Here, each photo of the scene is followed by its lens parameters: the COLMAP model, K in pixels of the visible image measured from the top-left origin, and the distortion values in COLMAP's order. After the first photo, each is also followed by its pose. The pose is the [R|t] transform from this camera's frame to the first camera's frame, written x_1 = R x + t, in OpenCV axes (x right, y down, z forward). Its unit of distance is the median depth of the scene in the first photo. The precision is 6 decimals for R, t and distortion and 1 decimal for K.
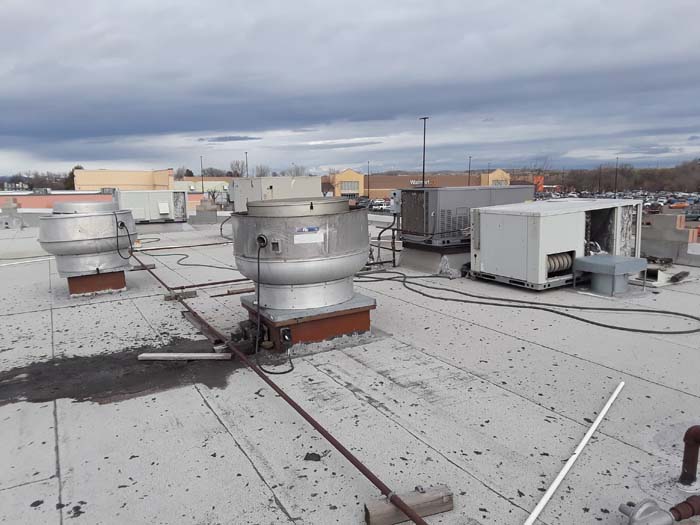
lens RADIAL K [[561.6, 0, 350.0], [0, 561.6, 262.5], [0, 0, 1]] dist [0.210741, -0.265943]
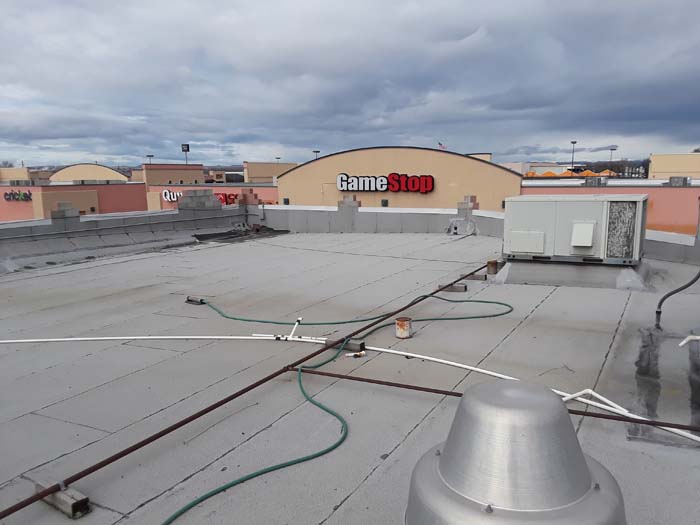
lens RADIAL K [[561.6, 0, 350.0], [0, 561.6, 262.5], [0, 0, 1]] dist [0.210741, -0.265943]
pose [[0.543427, 0.140535, -0.827609, -0.029672], [-0.117649, 0.988907, 0.090674, -0.090827], [0.831172, 0.048093, 0.553932, 0.566064]]
